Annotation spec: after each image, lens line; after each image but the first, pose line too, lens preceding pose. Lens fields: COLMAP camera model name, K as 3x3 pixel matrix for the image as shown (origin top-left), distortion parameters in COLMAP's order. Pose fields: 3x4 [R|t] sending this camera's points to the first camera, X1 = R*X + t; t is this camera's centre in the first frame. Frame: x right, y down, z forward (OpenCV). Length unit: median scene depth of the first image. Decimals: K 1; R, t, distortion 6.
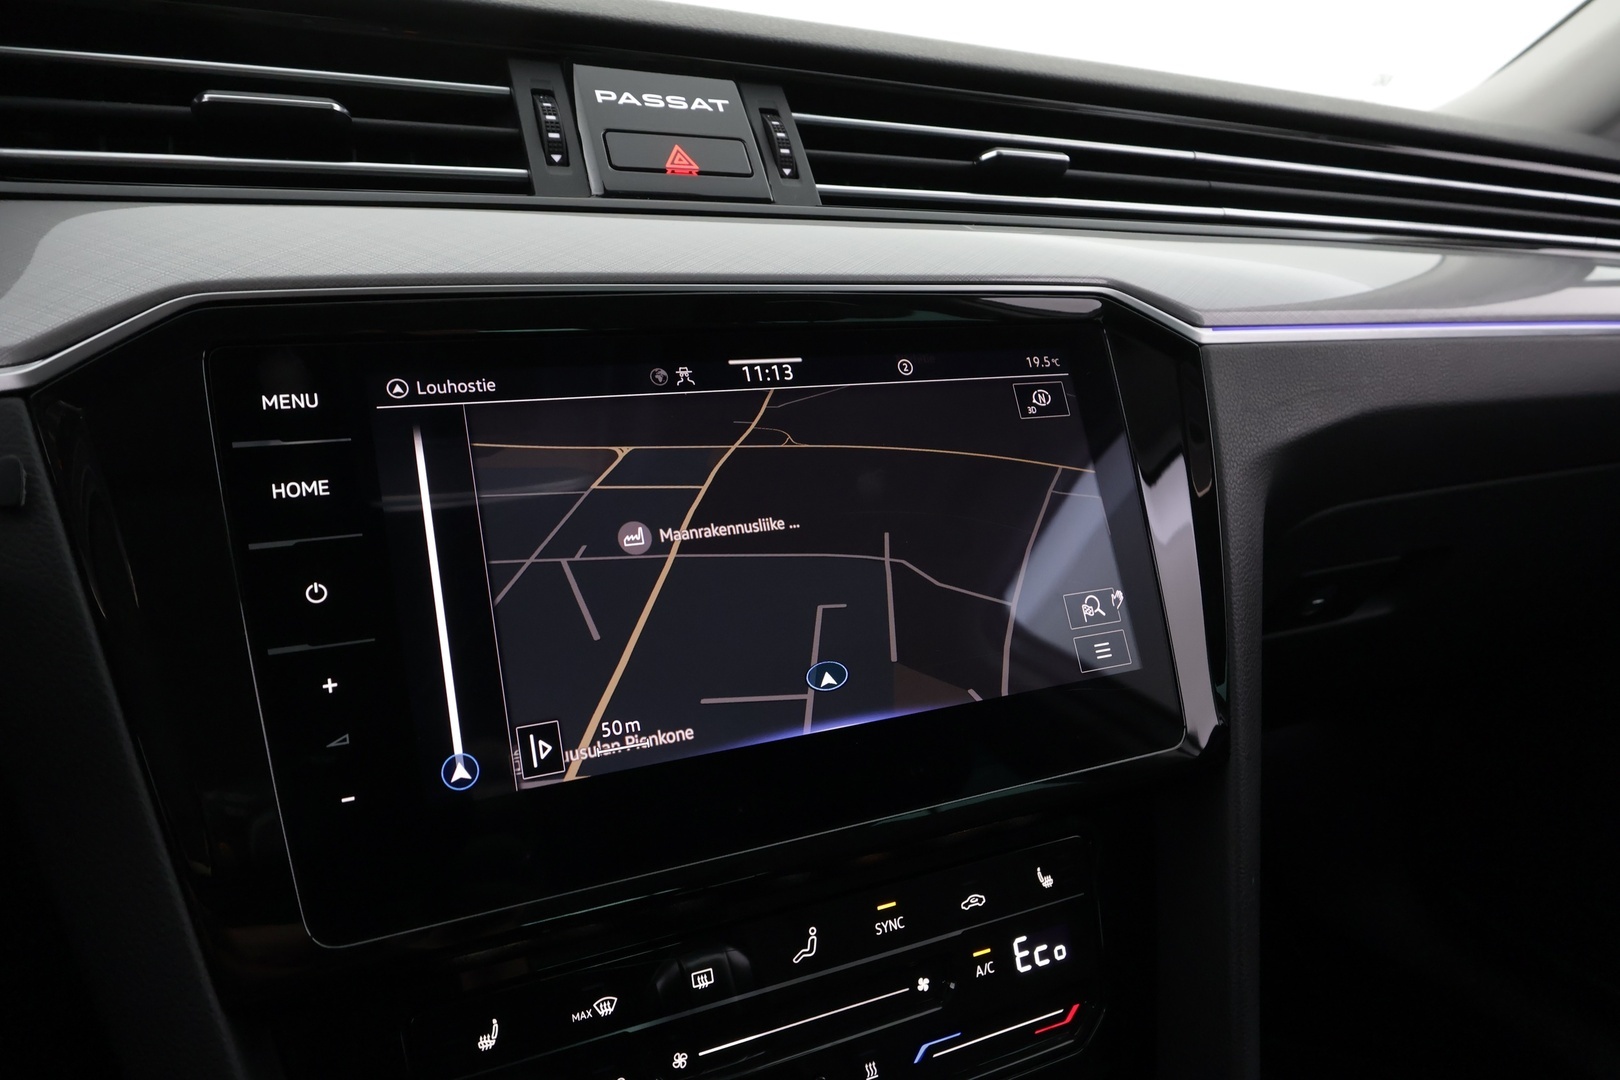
lens RADIAL K [[1073.7, 0, 812.8], [0, 1073.7, 530.4], [0, 0, 1]] dist [0.001037, 0.009617]
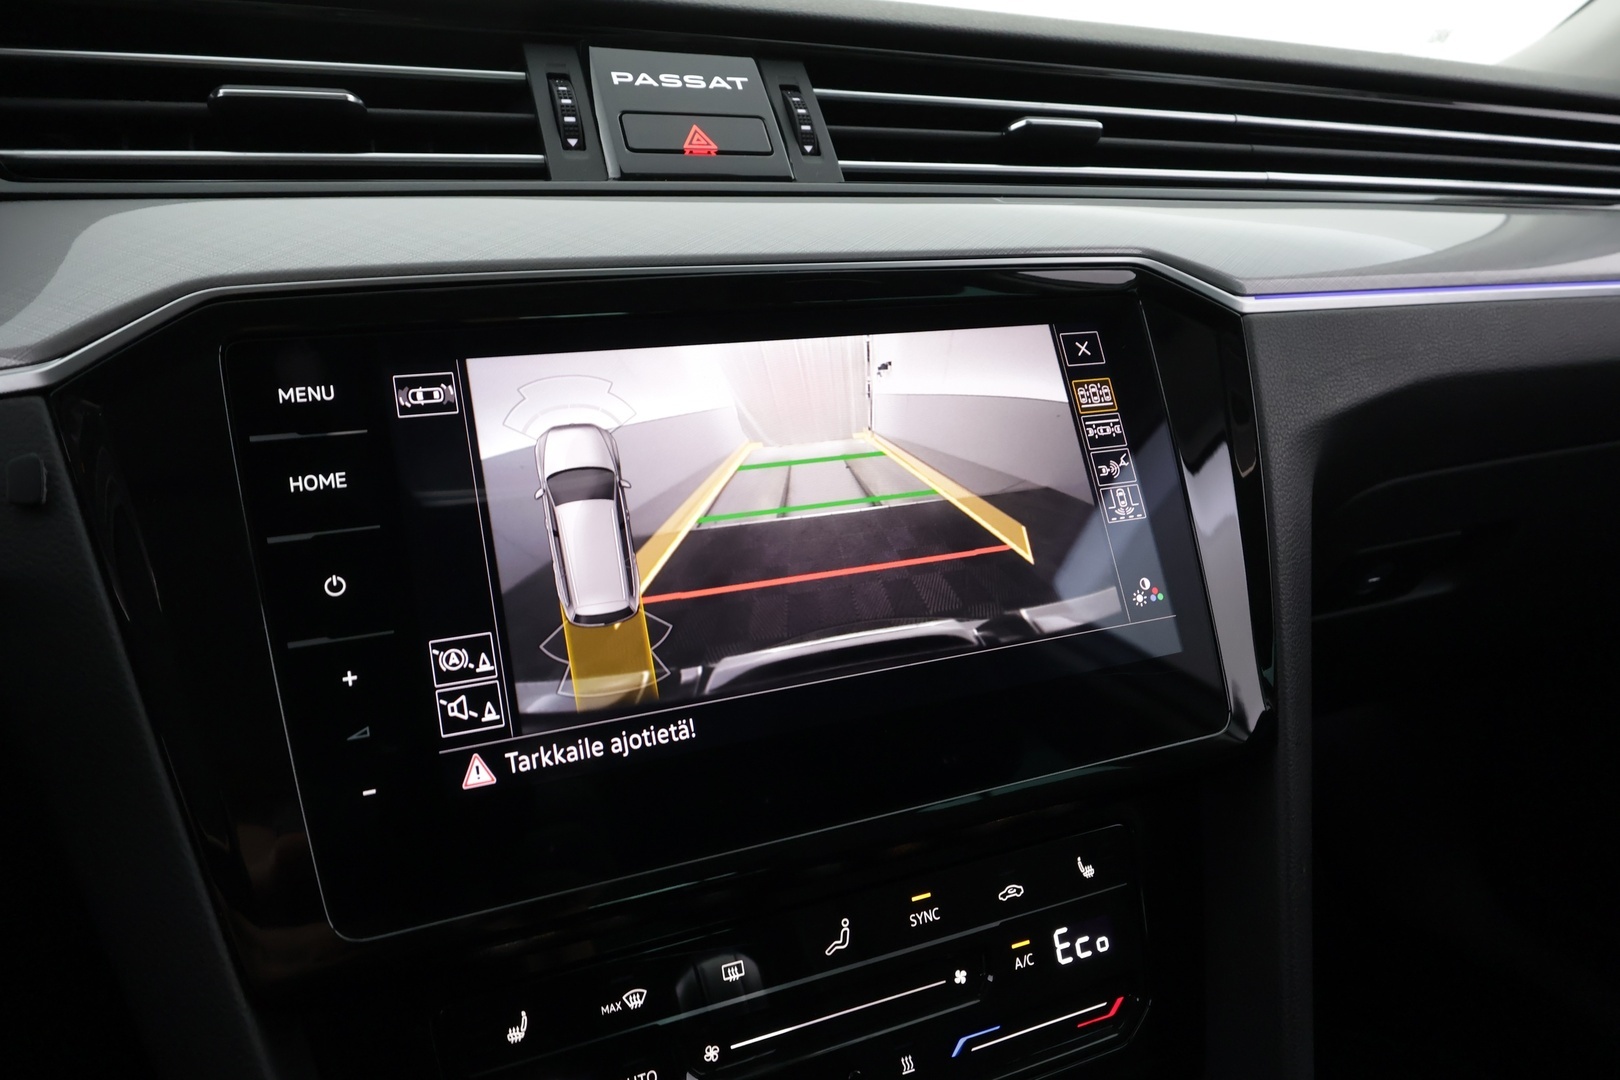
lens RADIAL K [[1073.7, 0, 809.3], [0, 1073.7, 526.5], [0, 0, 1]] dist [0.001037, 0.009617]
pose [[0.998576, -0.017533, -0.050379, 0.021313], [0.018013, 0.999796, 0.009094, 0.001478], [0.050210, -0.009988, 0.998689, 0.020263]]
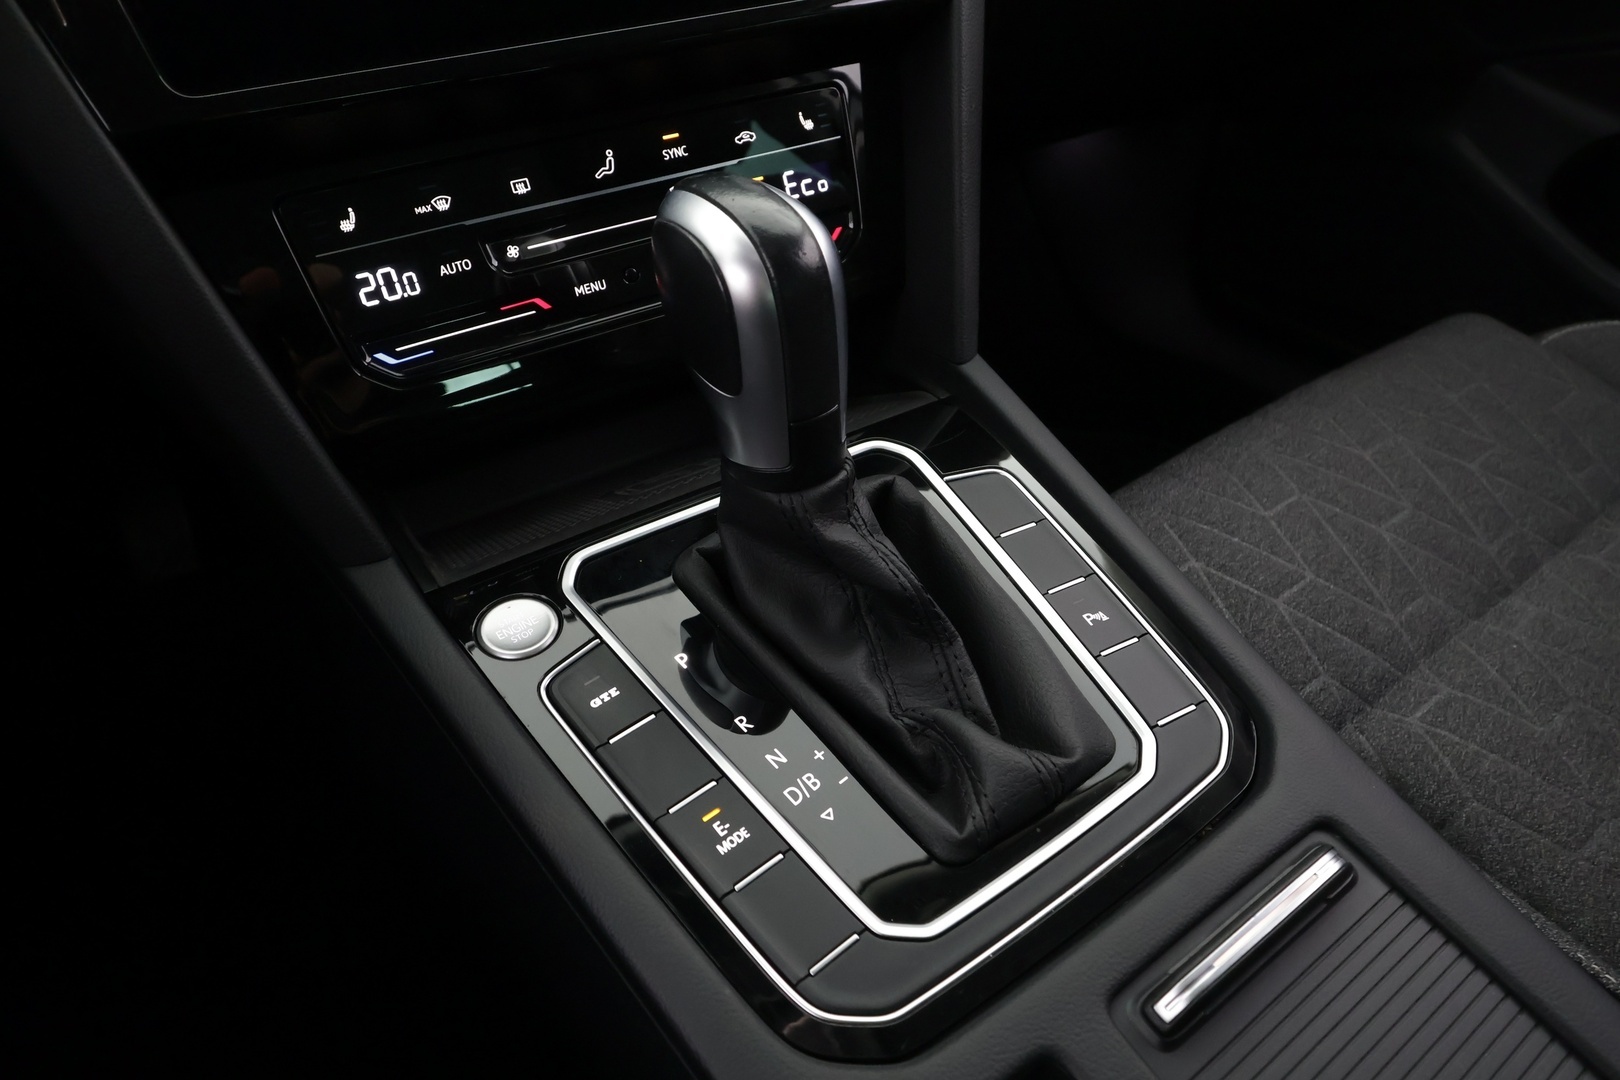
lens RADIAL K [[1073.7, 0, 814.7], [0, 1073.7, 546.2], [0, 0, 1]] dist [0.001037, 0.009617]
pose [[0.988791, -0.116660, 0.093186, 0.059976], [0.071521, 0.917926, 0.390253, 0.300351], [-0.131064, -0.379214, 0.915980, -0.289500]]
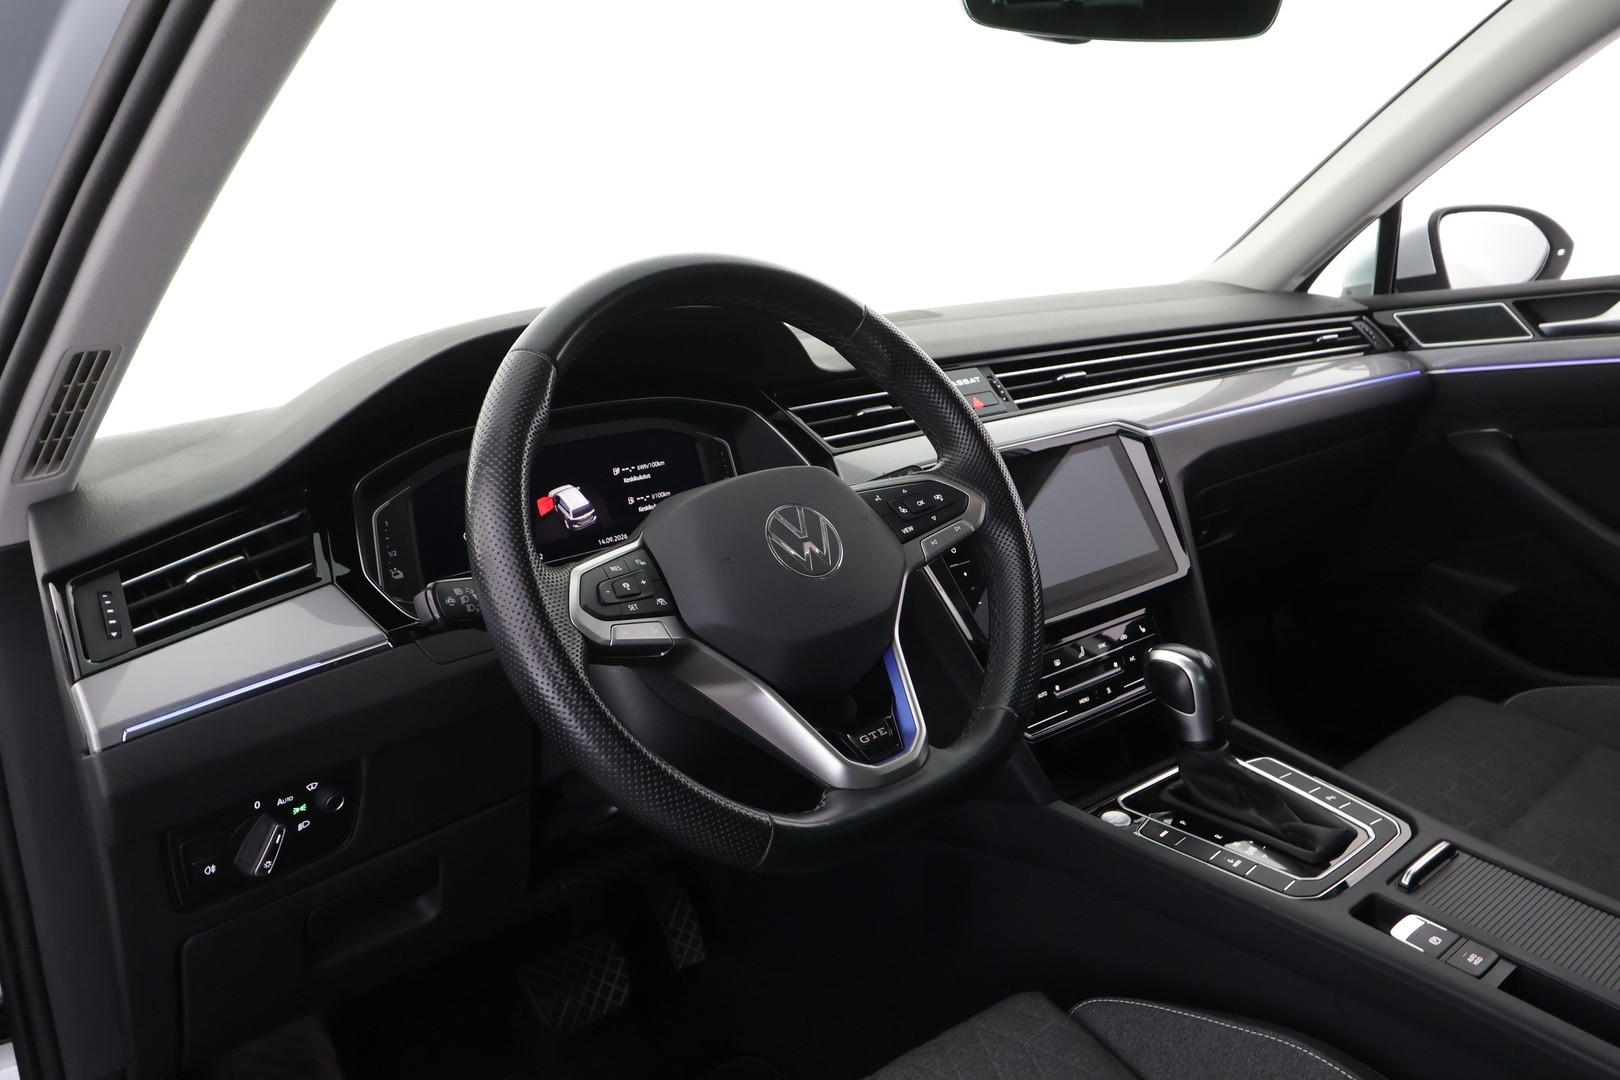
lens RADIAL K [[1286.1, 0, 792.3], [0, 1286.1, 524.8], [0, 0, 1]] dist [0.009936, 0.000281]
pose [[0.970128, -0.160711, 0.181725, -1.299567], [0.175686, 0.981994, -0.069447, 0.129577], [-0.167292, 0.099298, 0.980894, -2.292264]]
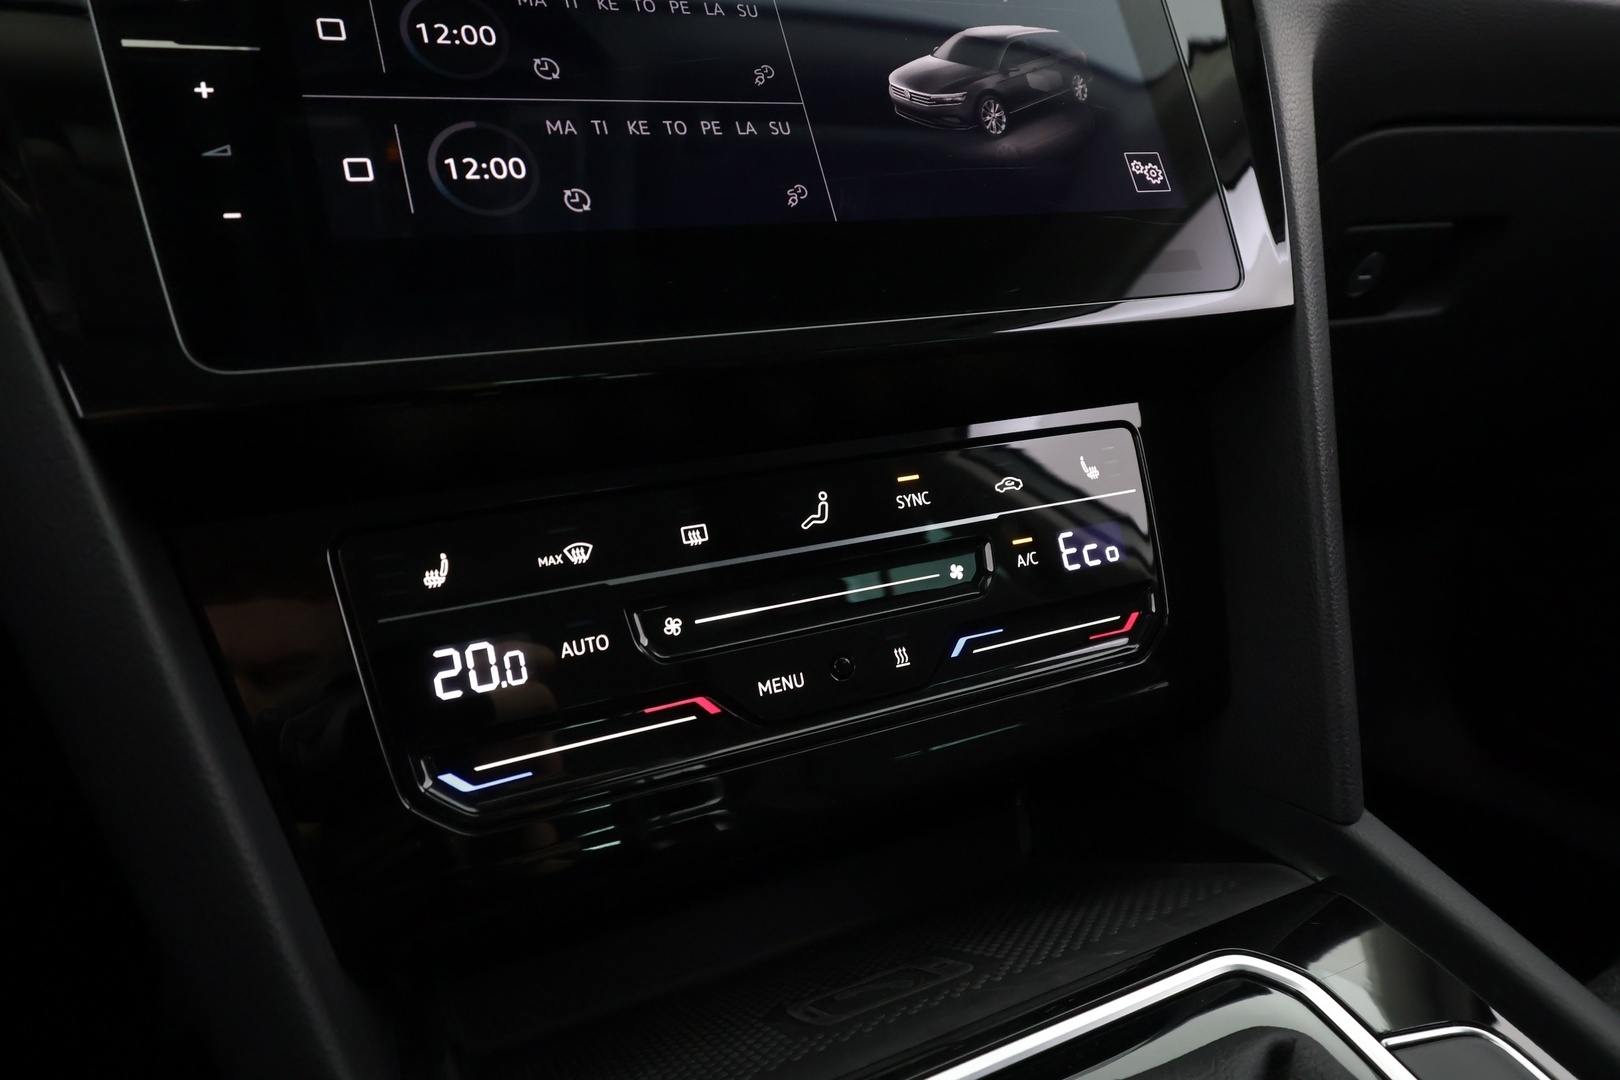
lens RADIAL K [[1073.7, 0, 809.6], [0, 1073.7, 528.3], [0, 0, 1]] dist [0.001037, 0.009617]
pose [[0.998205, -0.059876, -0.001524, -0.009875], [0.059869, 0.998197, -0.004198, 0.372575], [0.001772, 0.004100, 0.999990, 0.142645]]
